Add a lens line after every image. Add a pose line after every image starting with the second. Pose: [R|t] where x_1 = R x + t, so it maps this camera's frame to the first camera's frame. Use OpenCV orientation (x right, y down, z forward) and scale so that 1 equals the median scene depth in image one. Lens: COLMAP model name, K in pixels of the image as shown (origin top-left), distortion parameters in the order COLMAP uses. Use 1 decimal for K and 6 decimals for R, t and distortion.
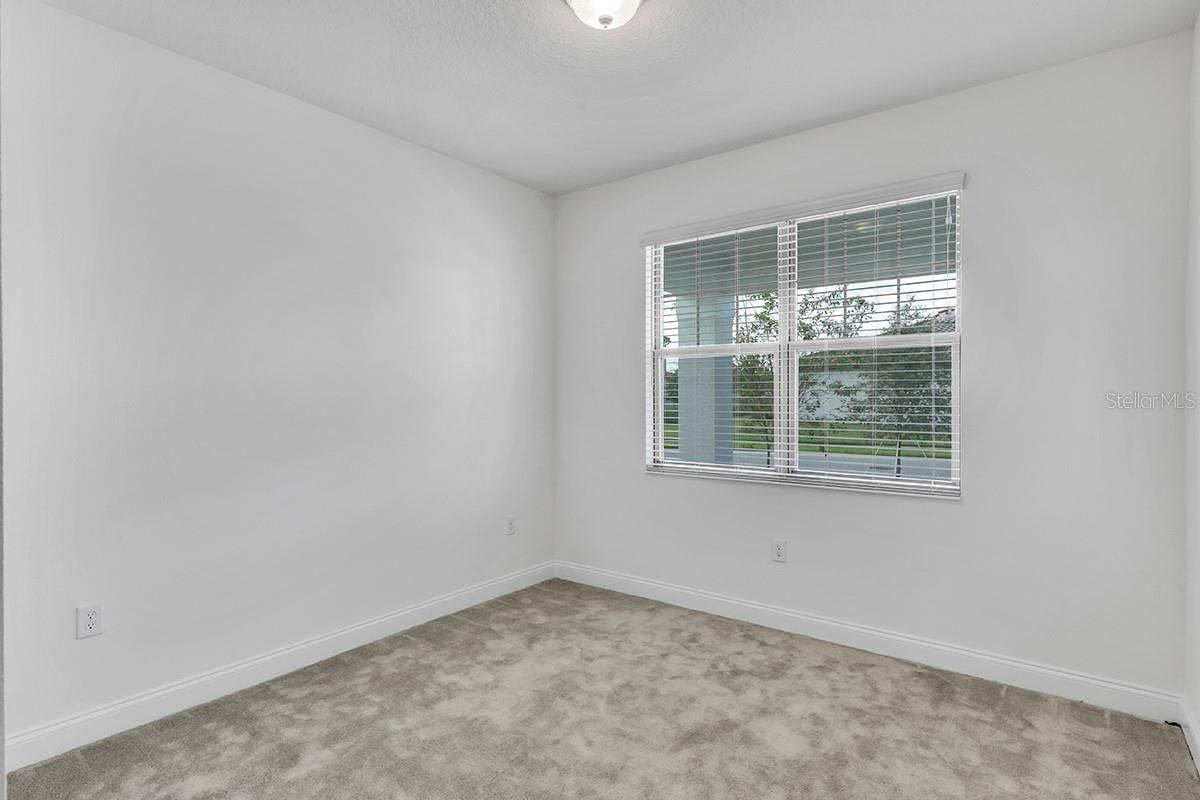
lens RADIAL K [[537.8, 0, 592.6], [0, 537.8, 395.4], [0, 0, 1]] dist [-0.002271, -0.000327]
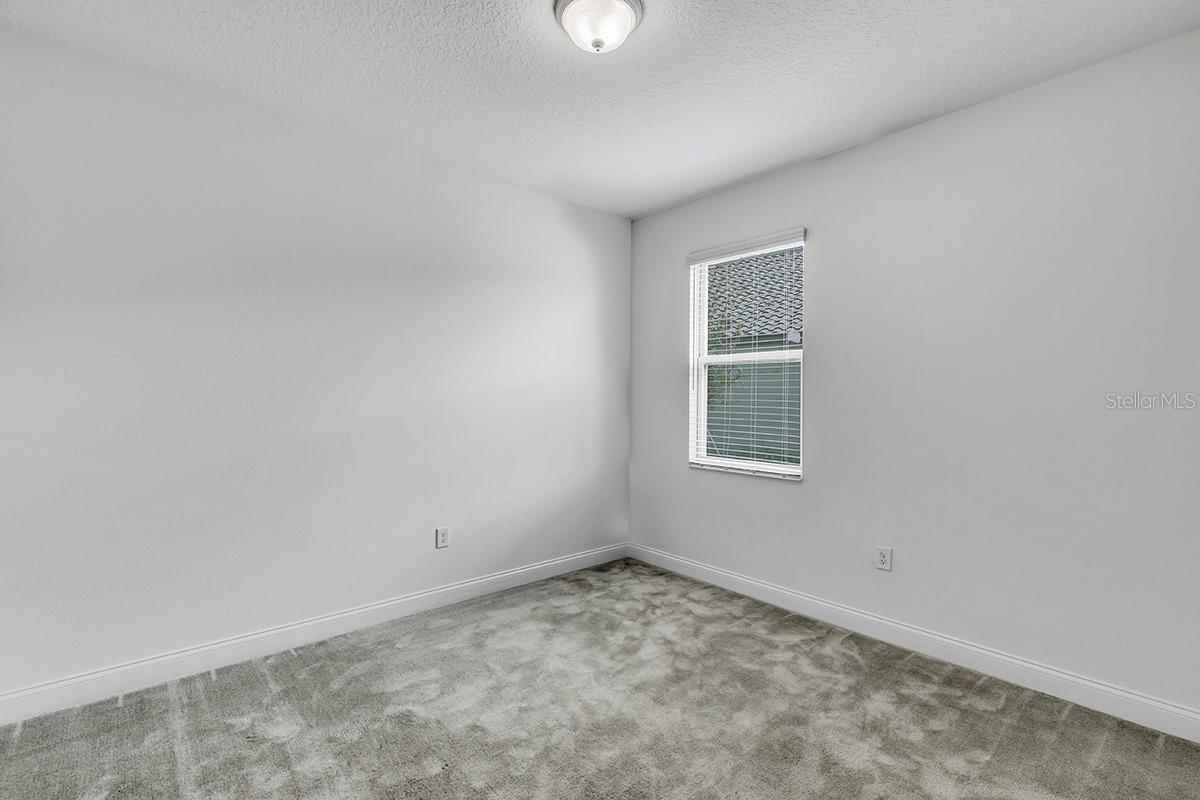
lens RADIAL K [[537.8, 0, 601.4], [0, 537.8, 398.4], [0, 0, 1]] dist [-0.002271, -0.000327]
pose [[0.967215, 0.009449, -0.253784, 0.207023], [-0.008469, 0.999952, 0.004954, -0.002055], [0.253819, -0.002642, 0.967248, -0.143936]]
